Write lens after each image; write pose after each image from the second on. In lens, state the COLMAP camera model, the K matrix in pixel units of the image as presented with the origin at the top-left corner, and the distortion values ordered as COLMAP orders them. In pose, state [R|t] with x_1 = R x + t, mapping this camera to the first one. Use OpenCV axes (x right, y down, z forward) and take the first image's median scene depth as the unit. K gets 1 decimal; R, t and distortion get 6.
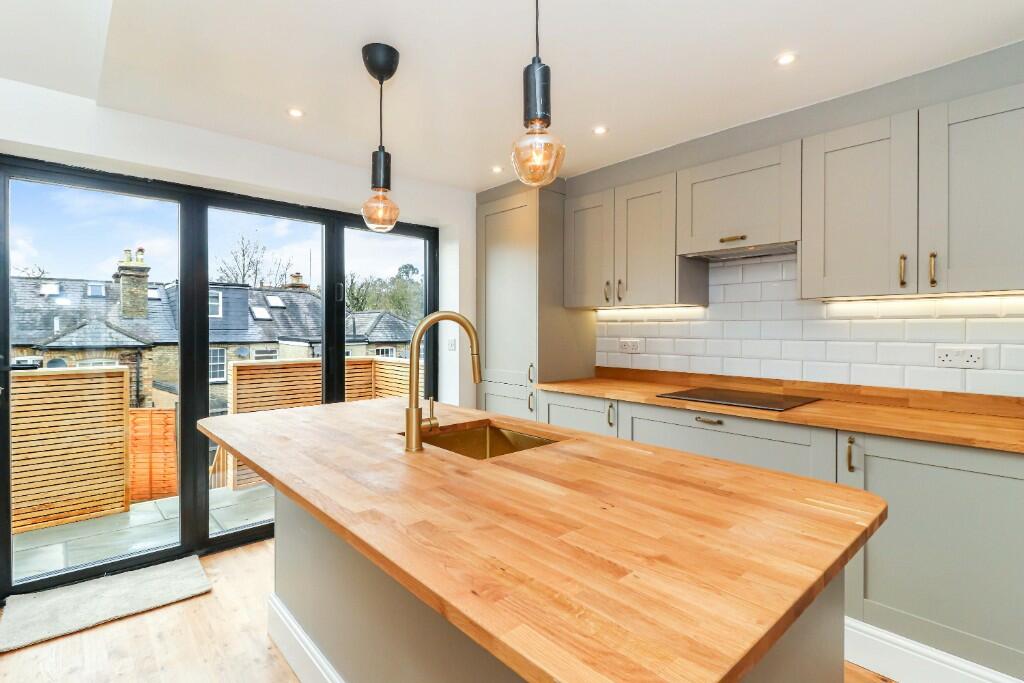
lens RADIAL K [[488.4, 0, 509.9], [0, 488.4, 331.1], [0, 0, 1]] dist [-0.002068, -0.001104]
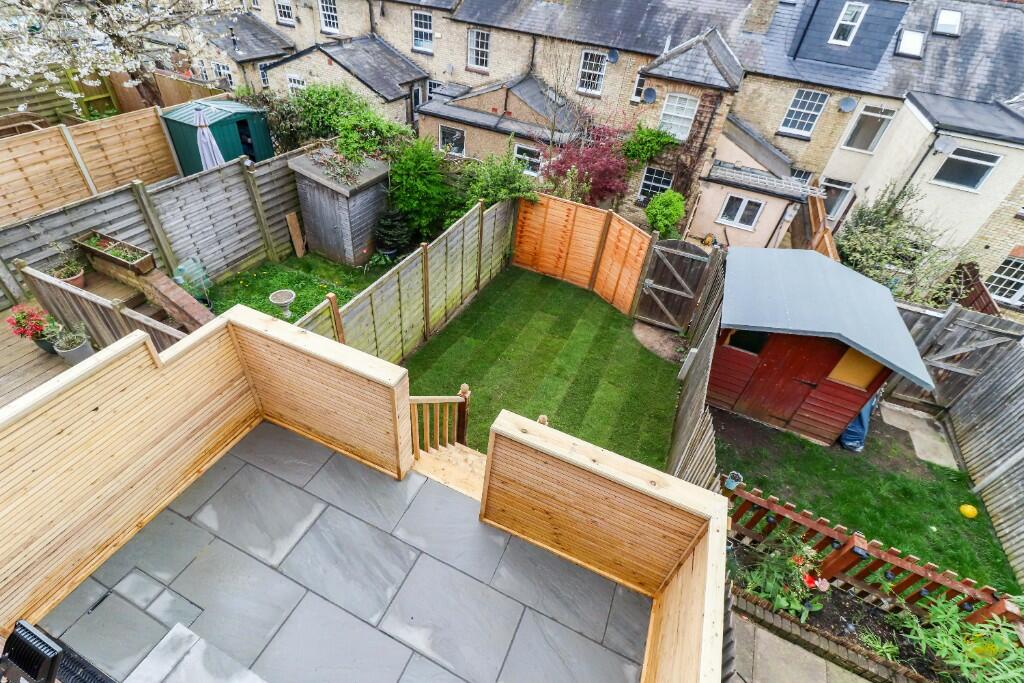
lens RADIAL K [[488.4, 0, 509.9], [0, 488.4, 331.1], [0, 0, 1]] dist [-0.002068, -0.001104]
pose [[0.404770, 0.614957, -0.676750, -0.104838], [-0.099358, 0.765283, 0.635979, -0.554899], [0.909005, -0.190185, 0.370864, 0.755085]]
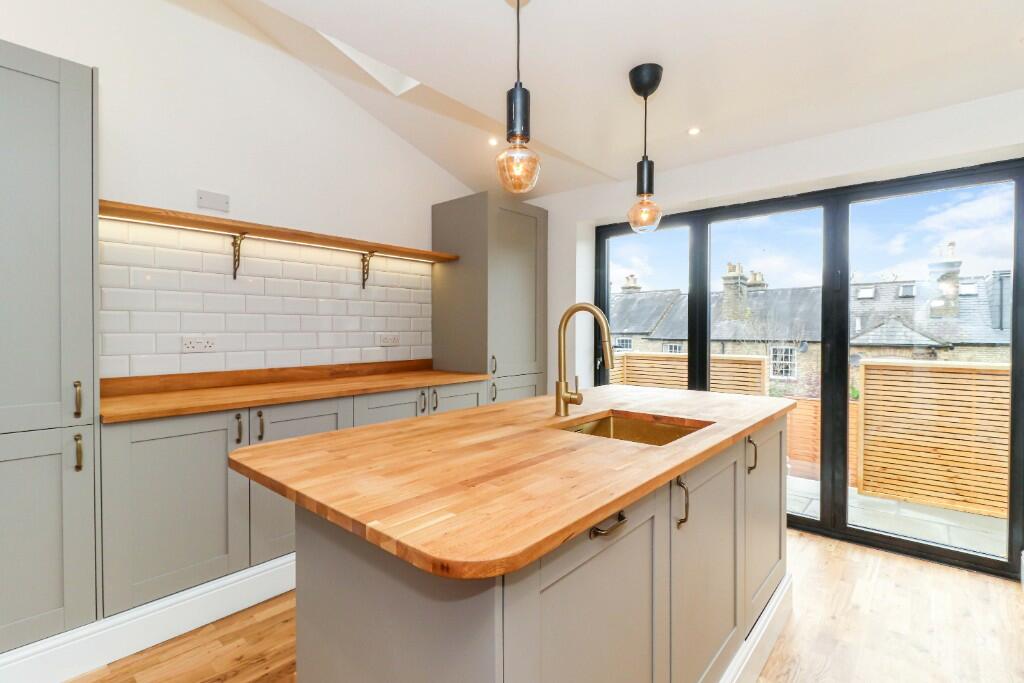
lens RADIAL K [[488.4, 0, 509.9], [0, 488.4, 331.1], [0, 0, 1]] dist [-0.002068, -0.001104]
pose [[0.123867, 0.008062, -0.992266, 0.291072], [-0.007758, 0.999944, 0.007156, 0.005767], [0.992269, 0.006811, 0.123922, 0.200765]]
